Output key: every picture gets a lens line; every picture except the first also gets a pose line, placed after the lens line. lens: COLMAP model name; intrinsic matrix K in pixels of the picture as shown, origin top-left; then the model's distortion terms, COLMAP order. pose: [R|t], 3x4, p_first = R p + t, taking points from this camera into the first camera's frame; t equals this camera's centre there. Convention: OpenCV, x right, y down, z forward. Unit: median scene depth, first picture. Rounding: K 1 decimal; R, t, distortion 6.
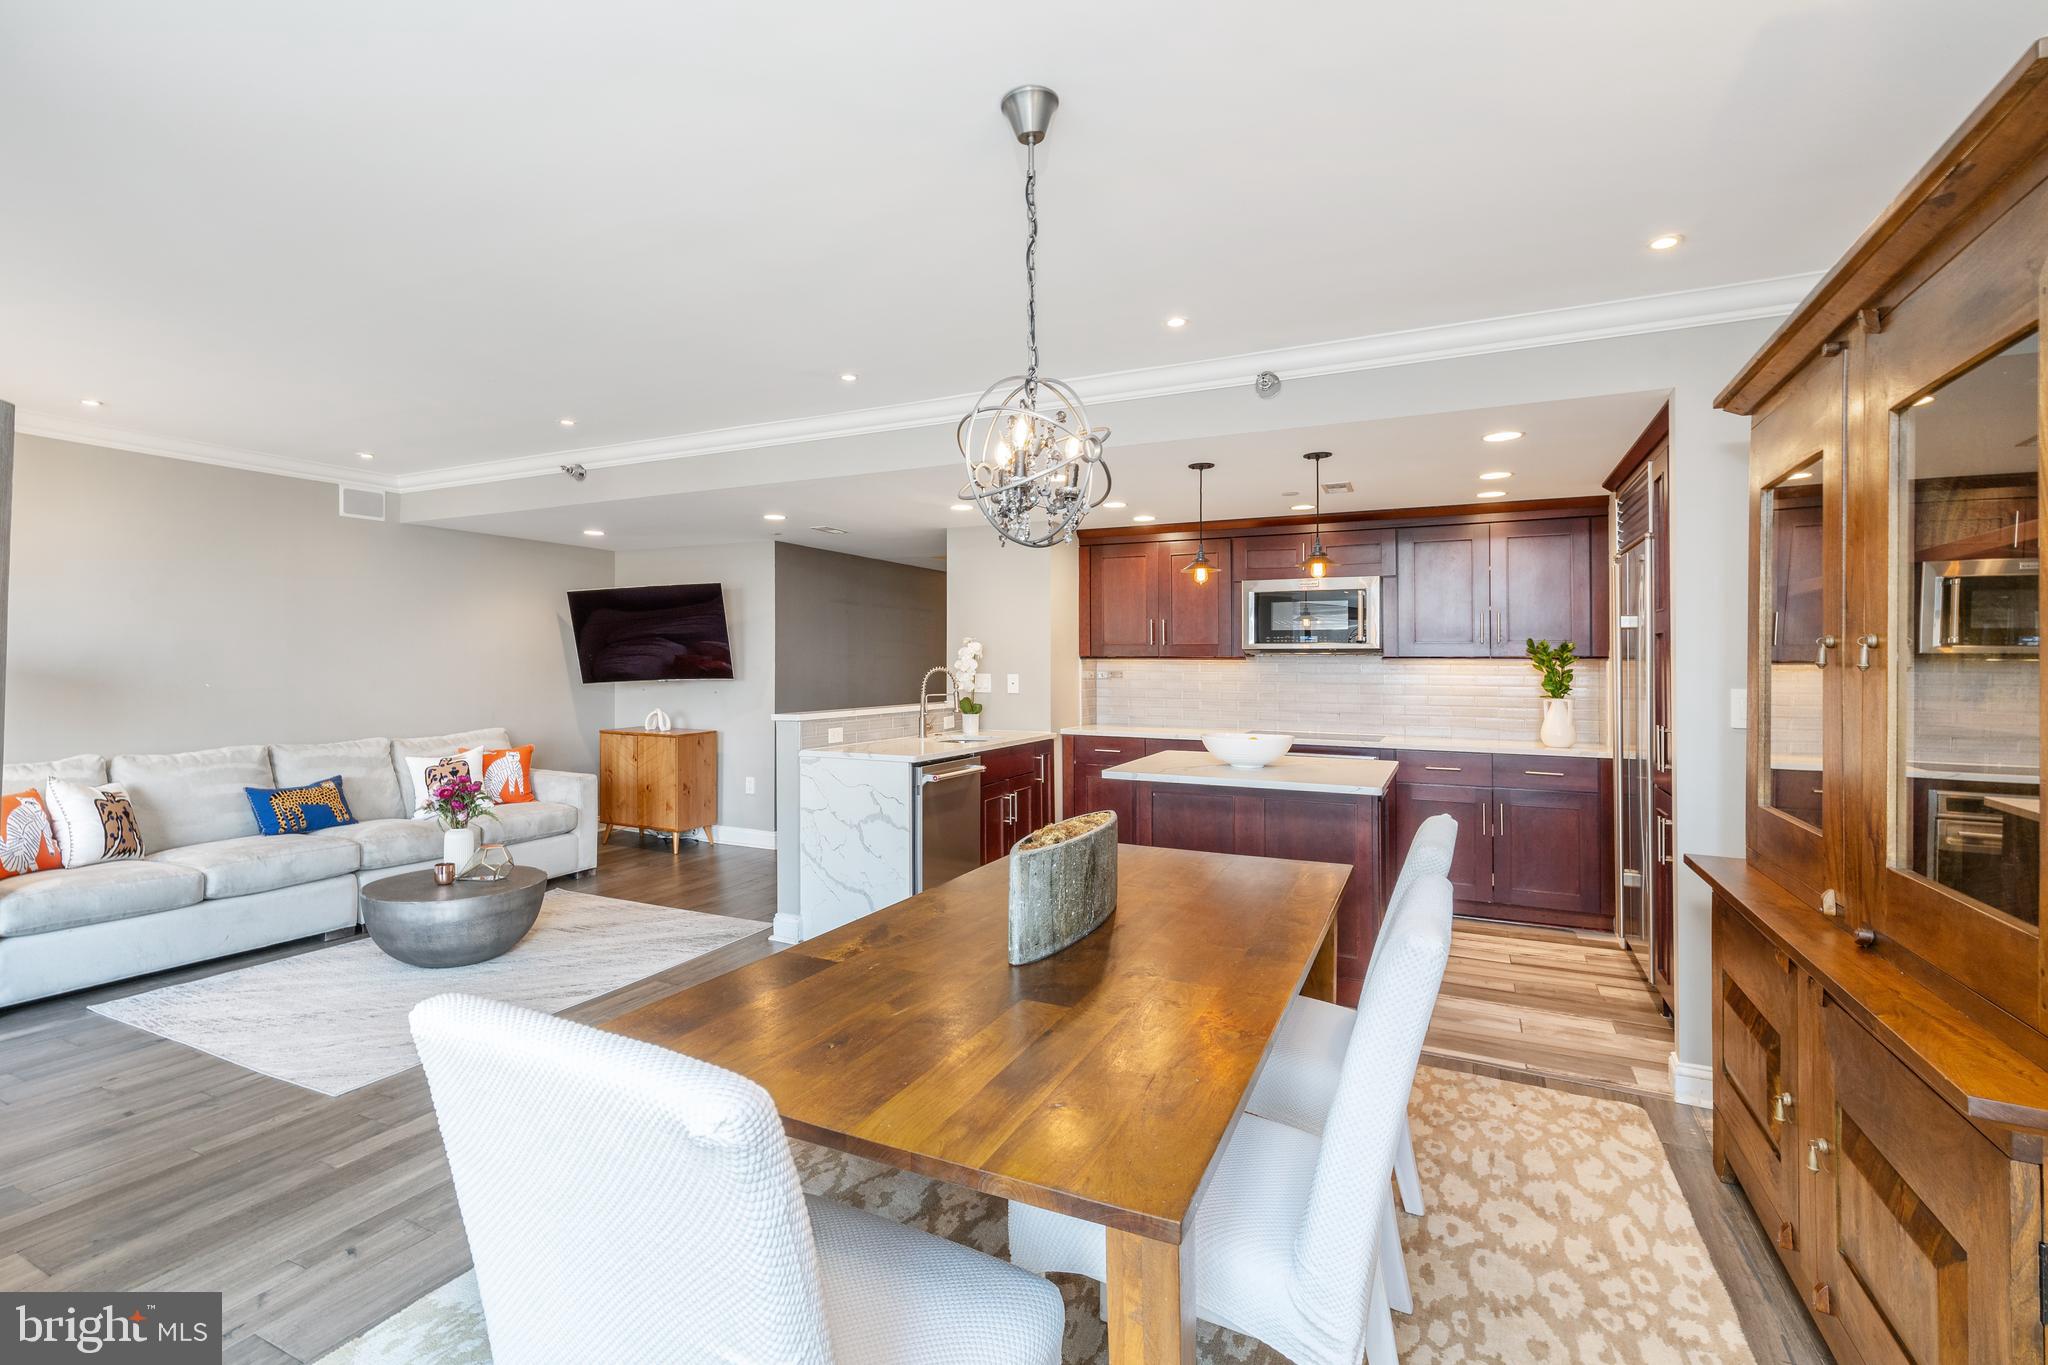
lens RADIAL K [[945.4, 0, 939.6], [0, 945.4, 654.4], [0, 0, 1]] dist [0.003133, -0.000250]
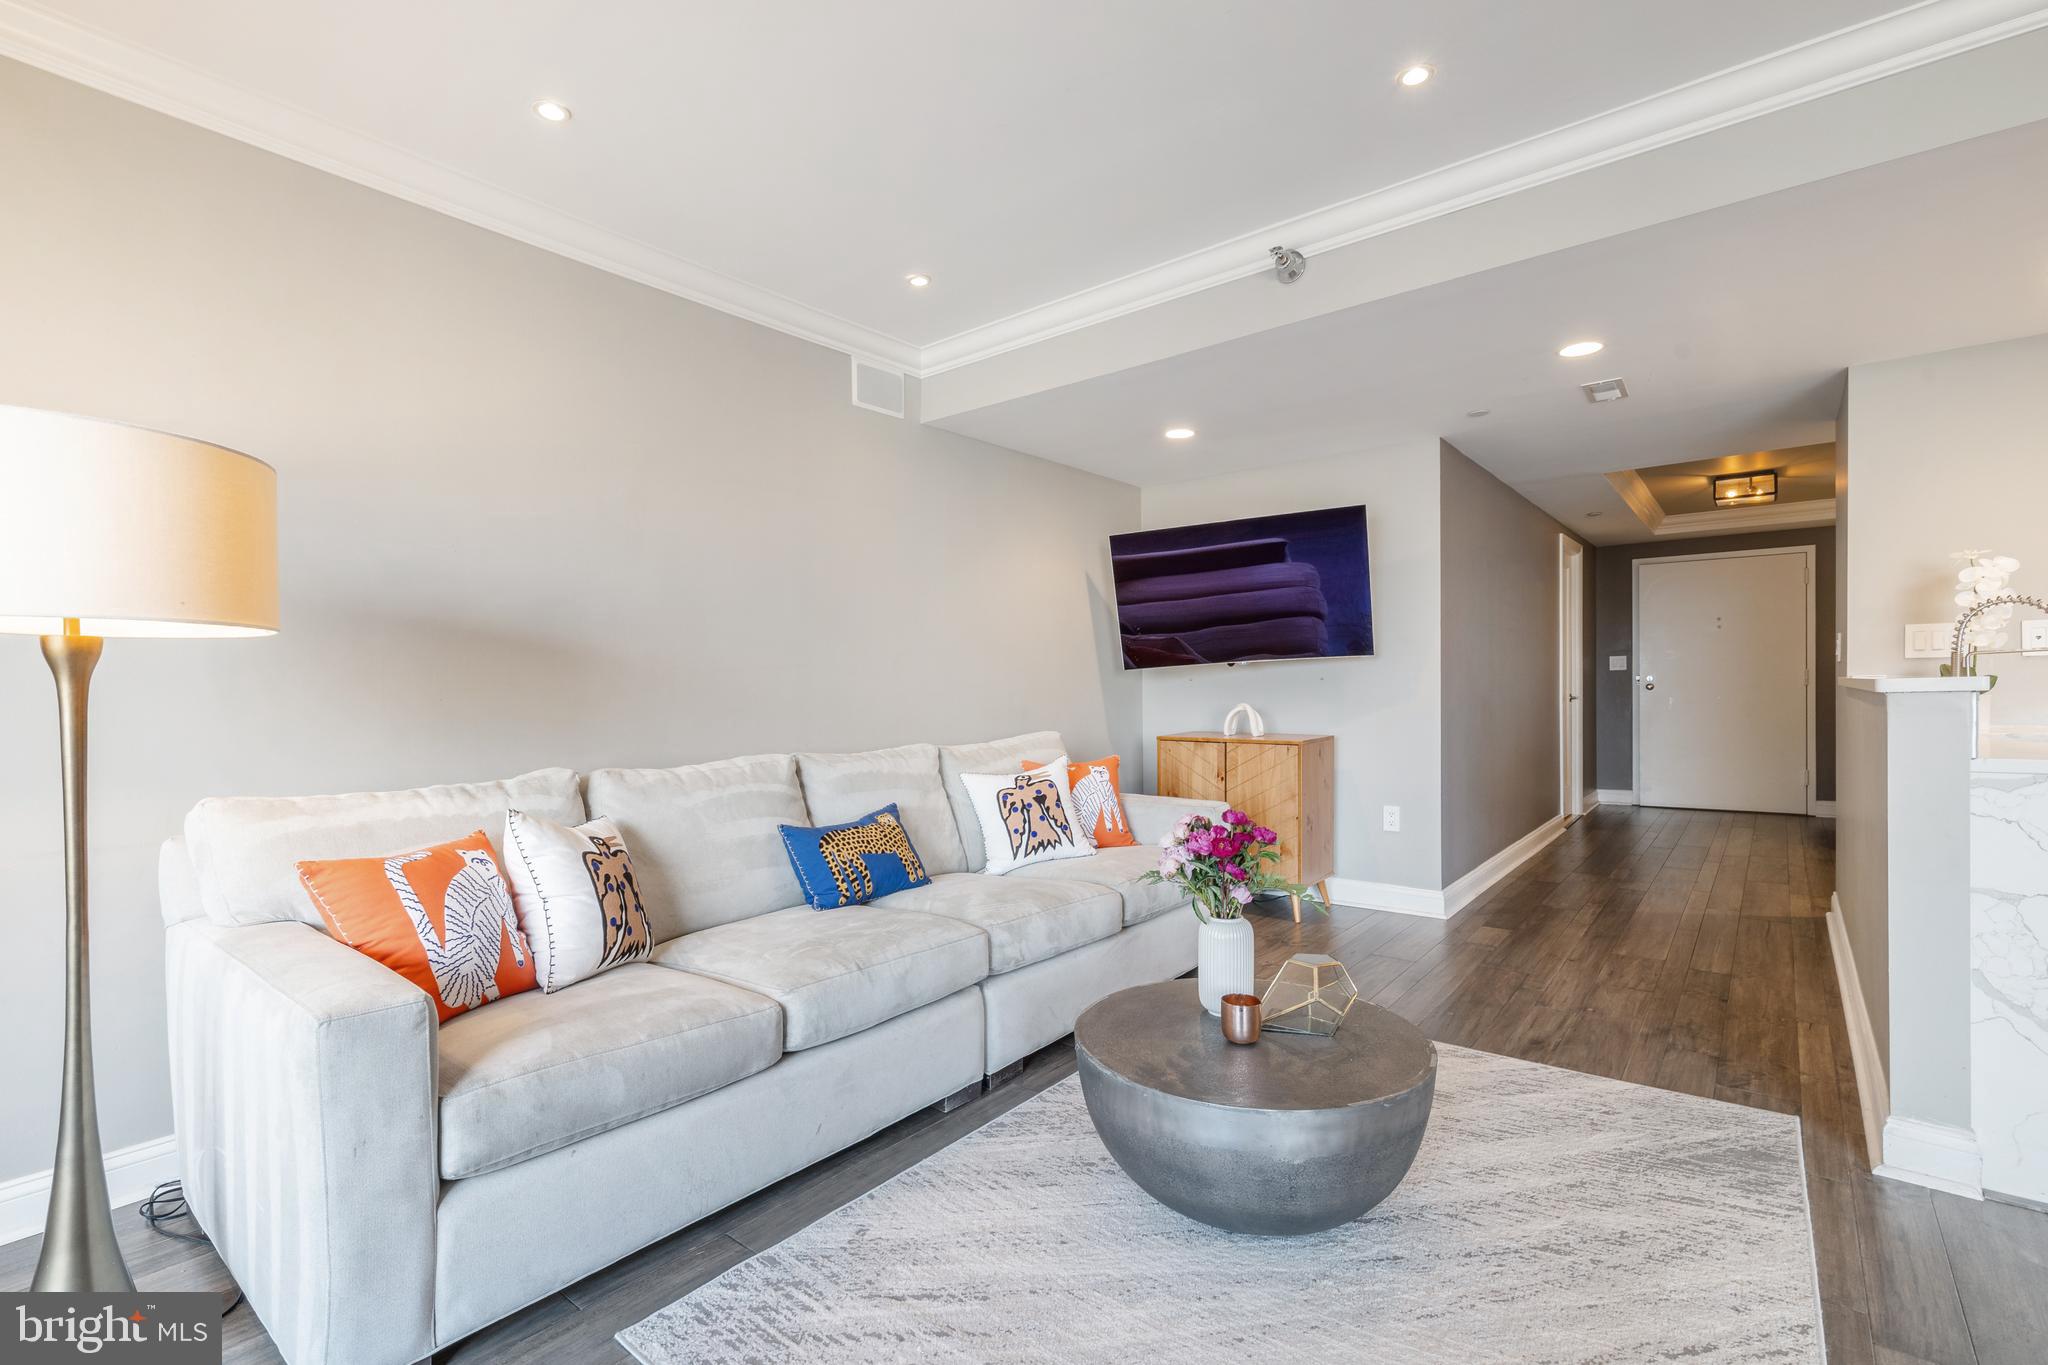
lens RADIAL K [[924.3, 0, 1024.0], [0, 924.3, 682.5], [0, 0, 1]] dist [0.004087, 0.000886]
pose [[0.982307, -0.018266, -0.186384, -0.441869], [0.019583, 0.999795, 0.005225, 0.048453], [0.186250, -0.008782, 0.982463, 0.432844]]
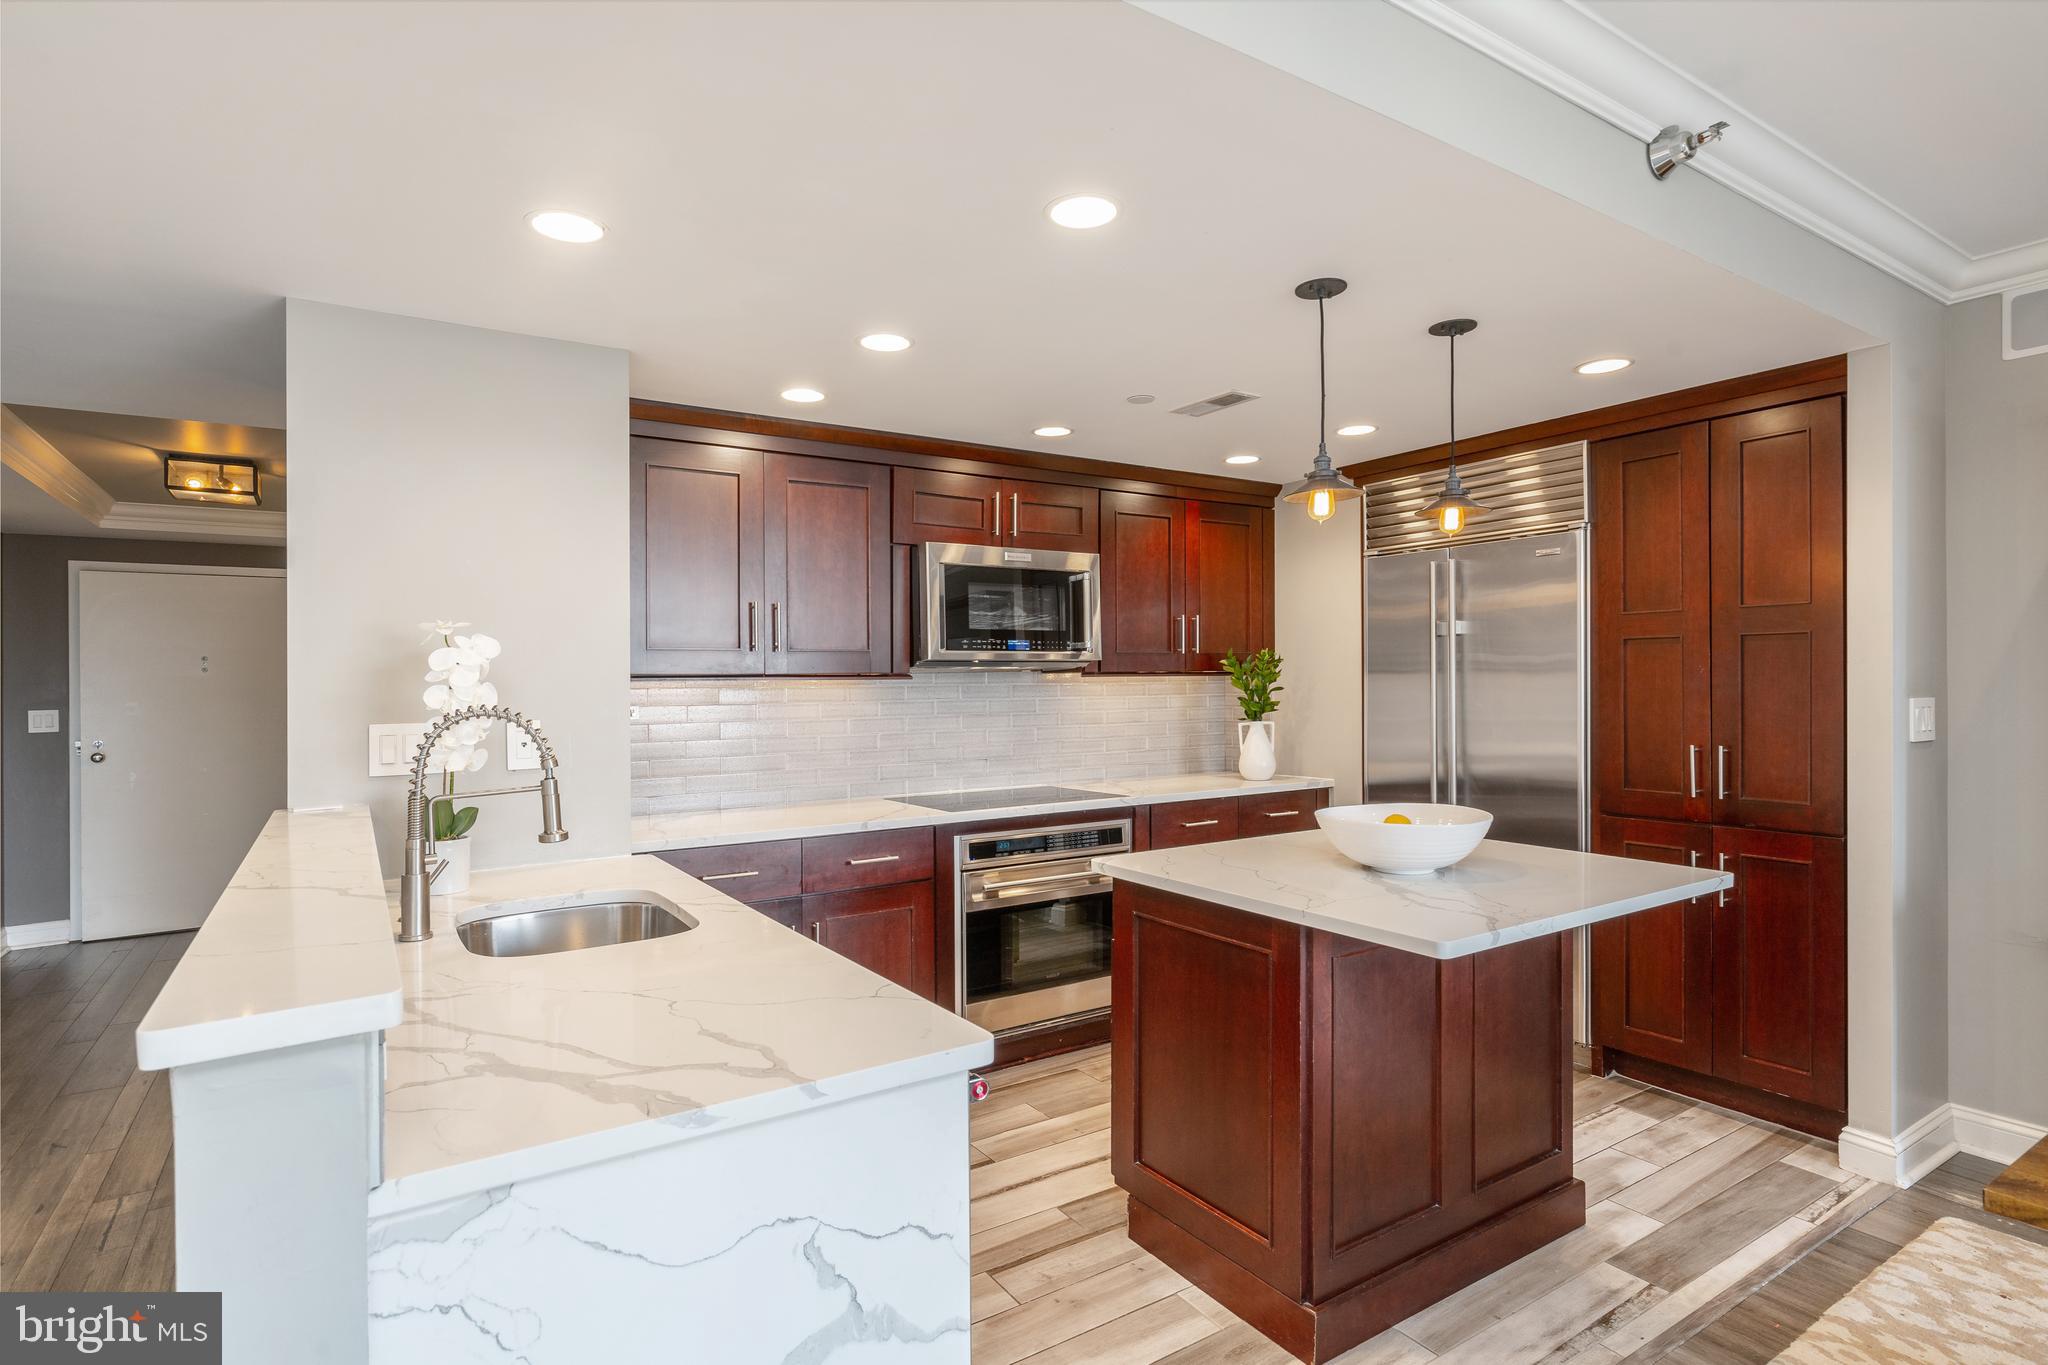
lens RADIAL K [[1046.8, 0, 1024.0], [0, 1046.8, 682.5], [0, 0, 1]] dist [0.000475, 0.000886]
pose [[0.476992, -0.010224, 0.878848, -0.230929], [0.009952, 0.999931, 0.006231, 0.005329], [-0.878851, 0.005774, 0.477061, 0.702155]]
